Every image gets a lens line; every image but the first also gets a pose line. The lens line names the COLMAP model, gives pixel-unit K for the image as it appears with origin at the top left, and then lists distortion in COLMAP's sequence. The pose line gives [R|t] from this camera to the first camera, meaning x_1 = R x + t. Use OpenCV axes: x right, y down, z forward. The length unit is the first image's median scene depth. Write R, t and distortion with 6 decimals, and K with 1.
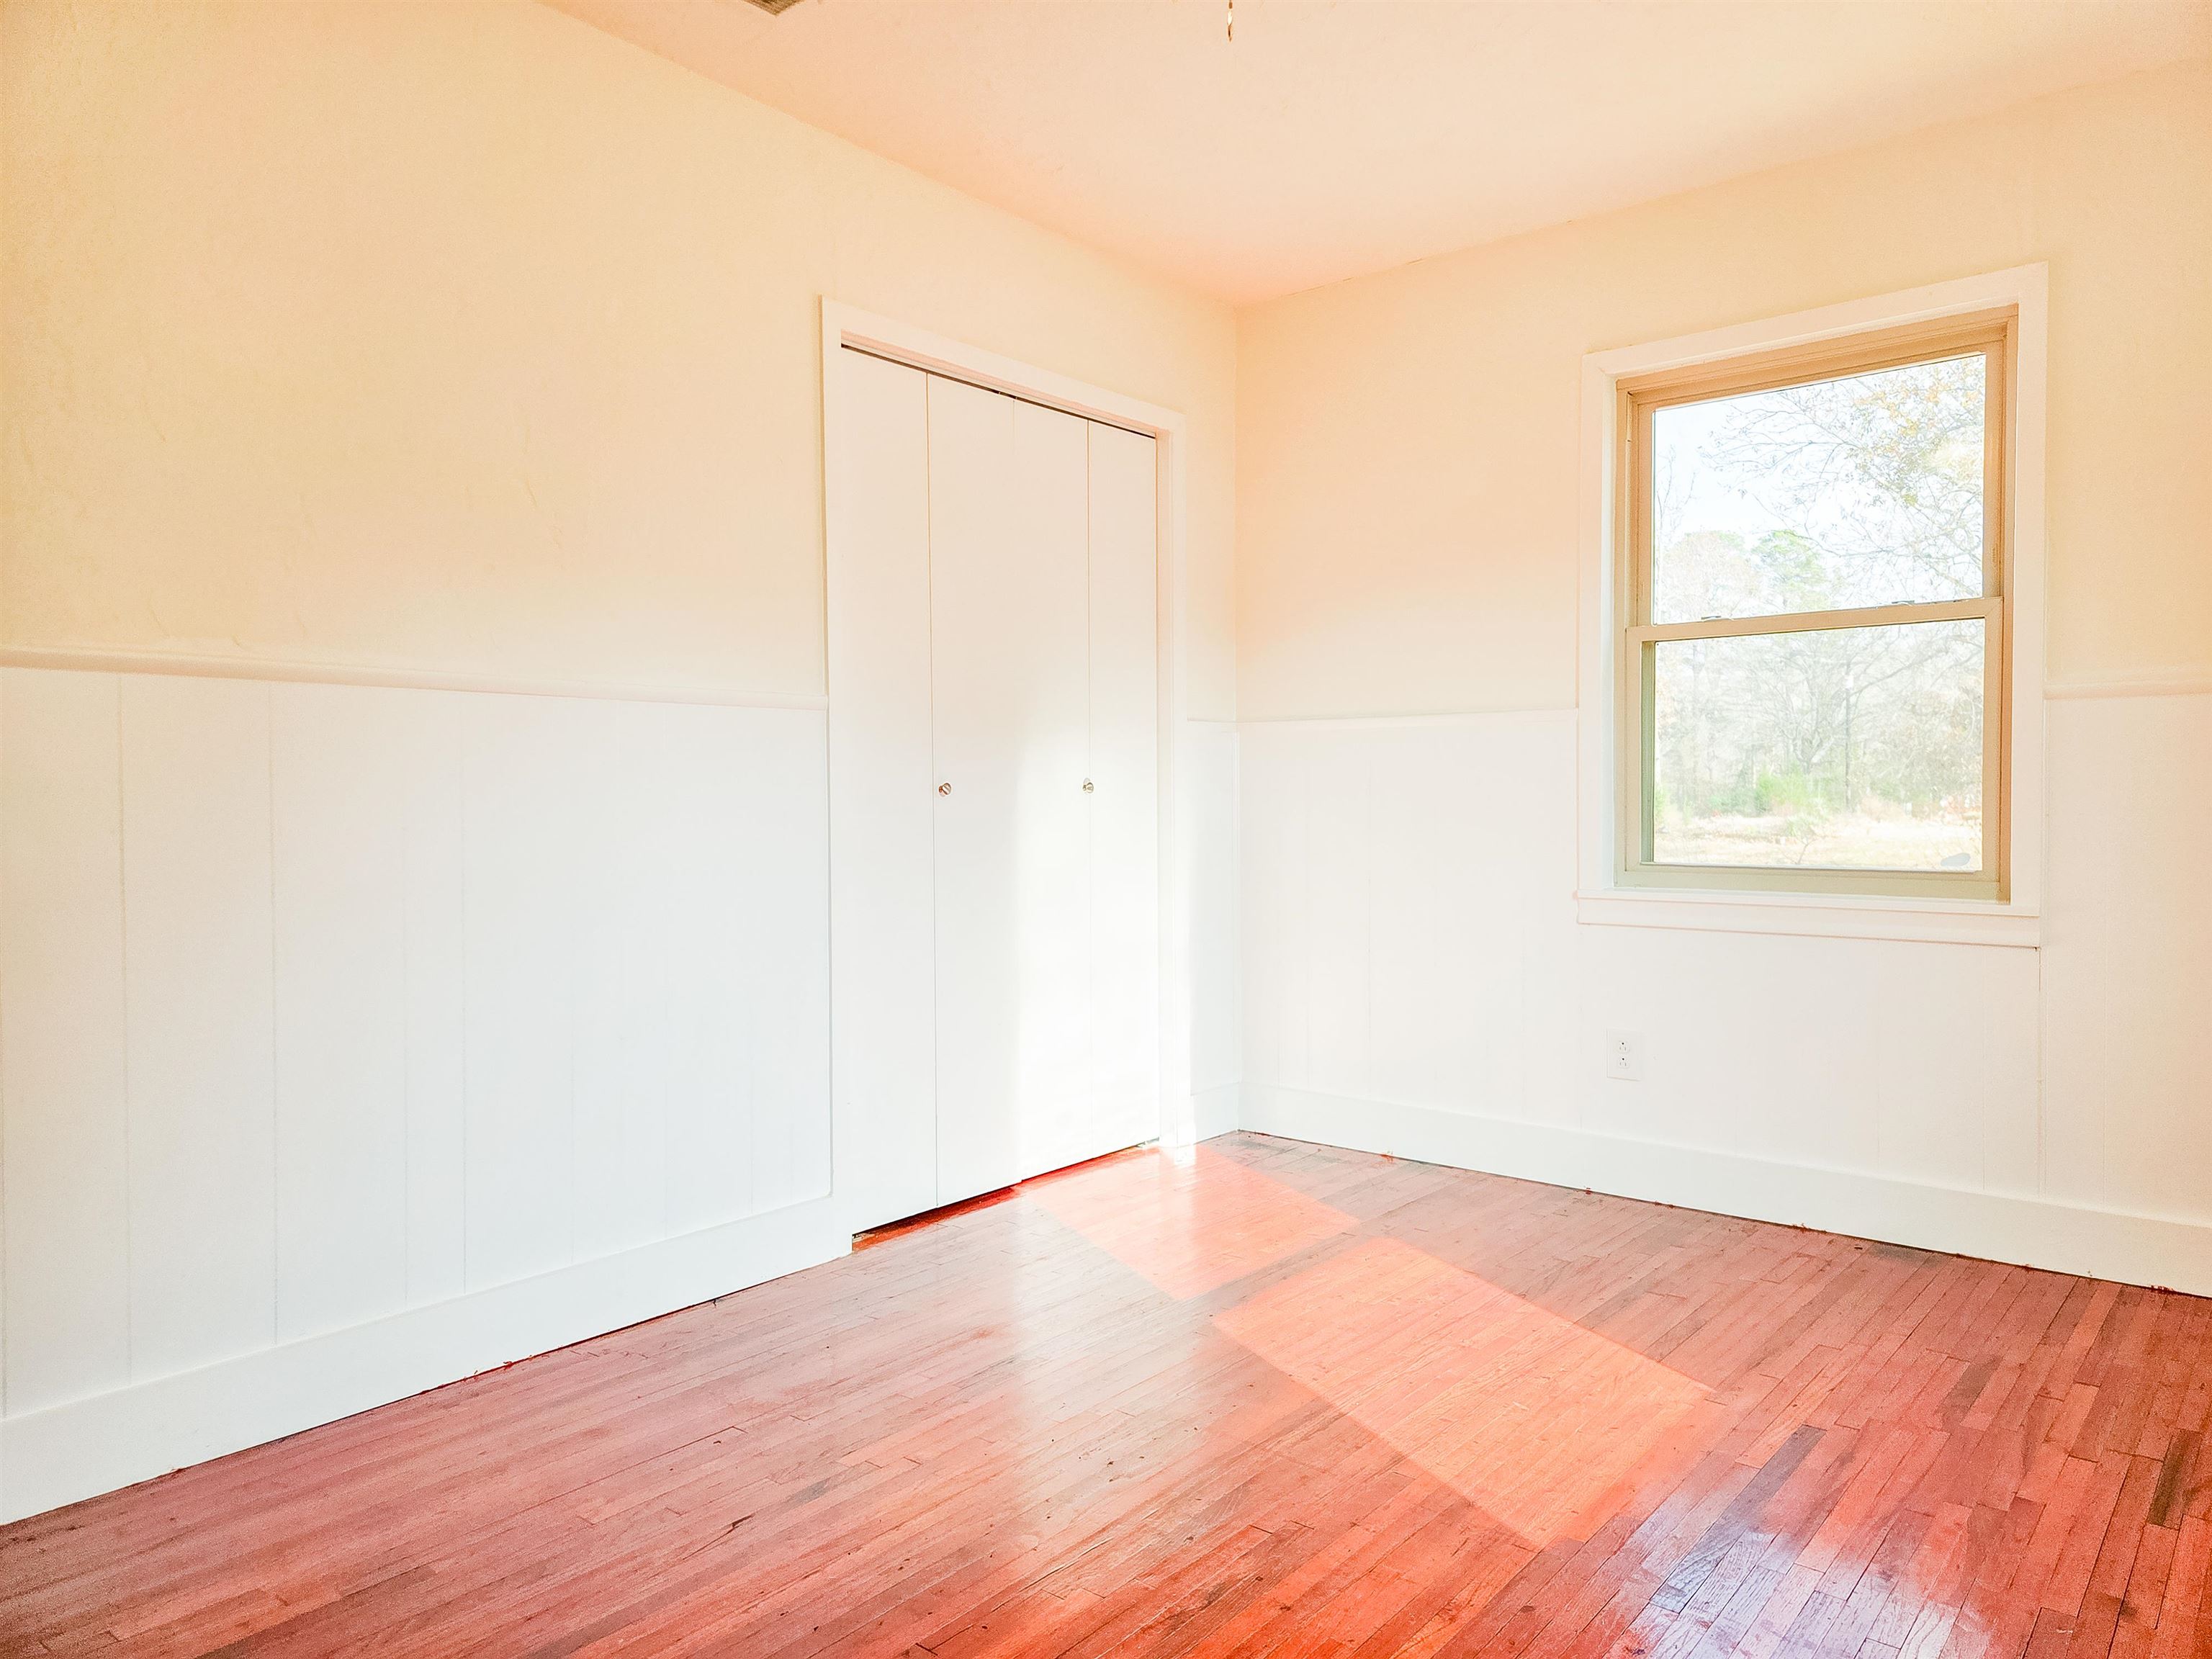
lens RADIAL K [[1483.9, 0, 1106.0], [0, 1483.9, 829.5], [0, 0, 1]] dist [-0.004003, -0.003154]
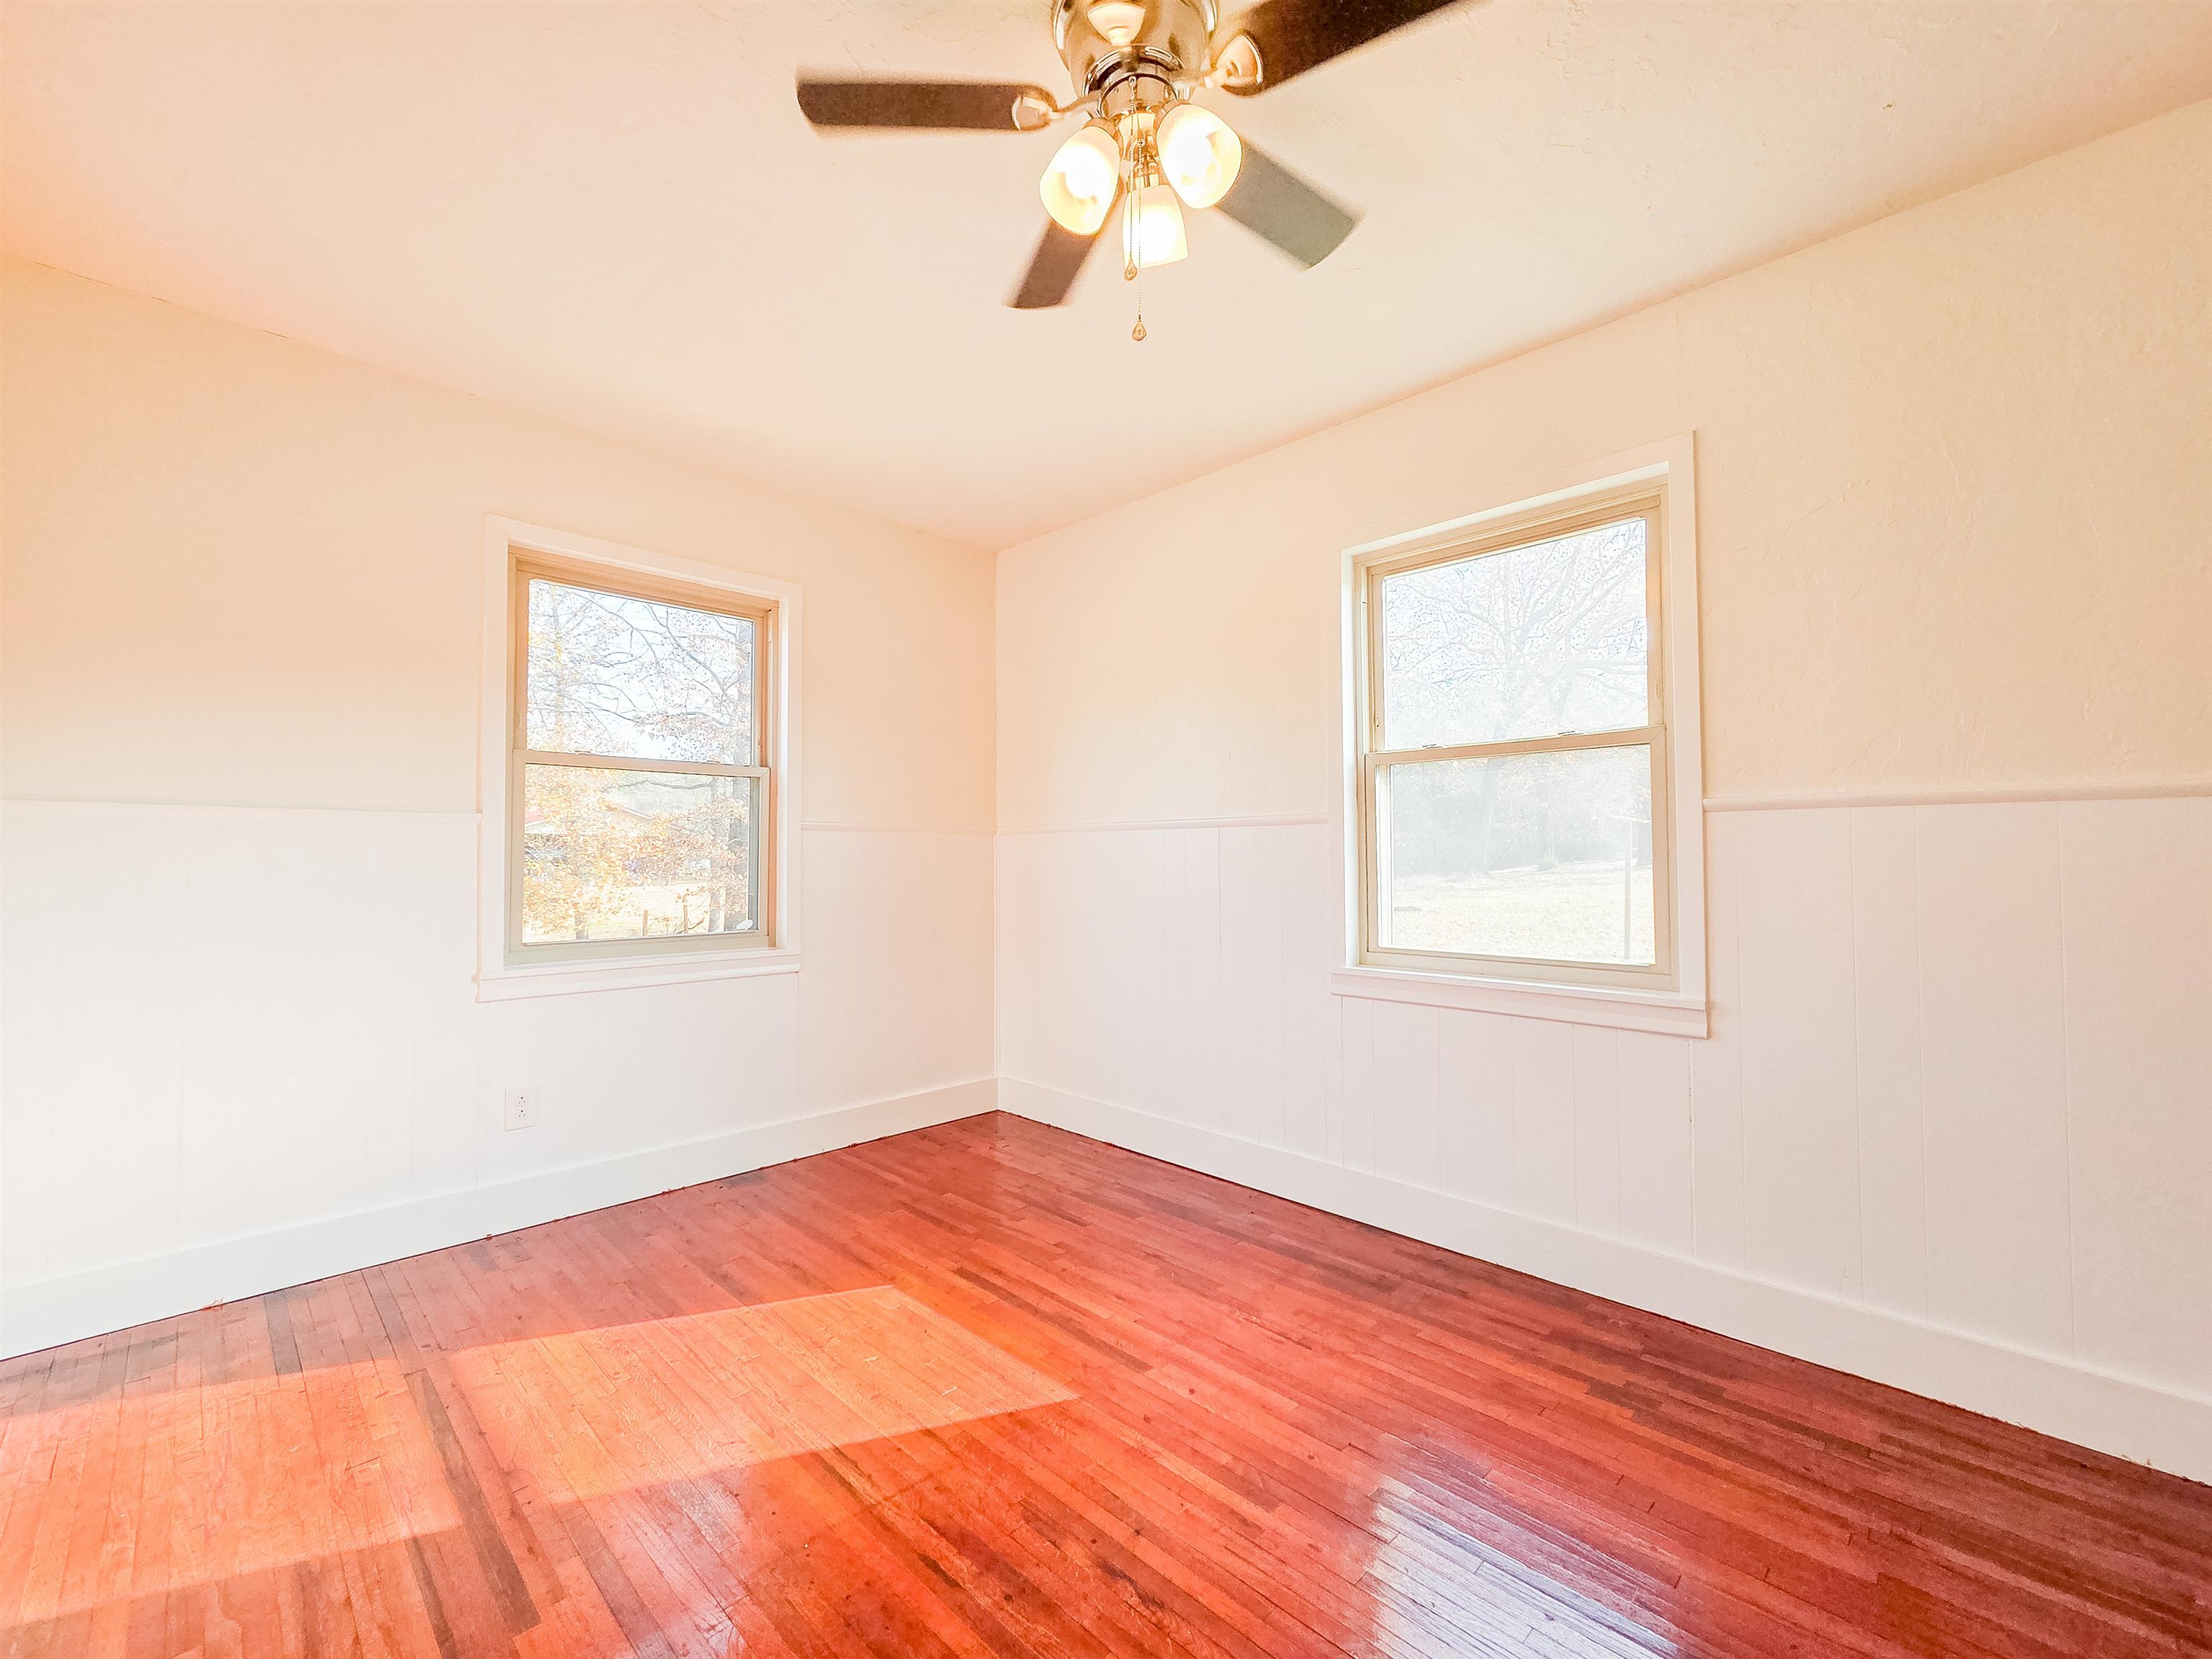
lens RADIAL K [[893.2, 0, 1104.2], [0, 893.2, 837.7], [0, 0, 1]] dist [0.001673, -0.000381]
pose [[0.076942, 0.033253, 0.996481, -0.400334], [0.023782, 0.999098, -0.035176, -0.033233], [-0.996752, 0.026405, 0.076082, 0.559970]]
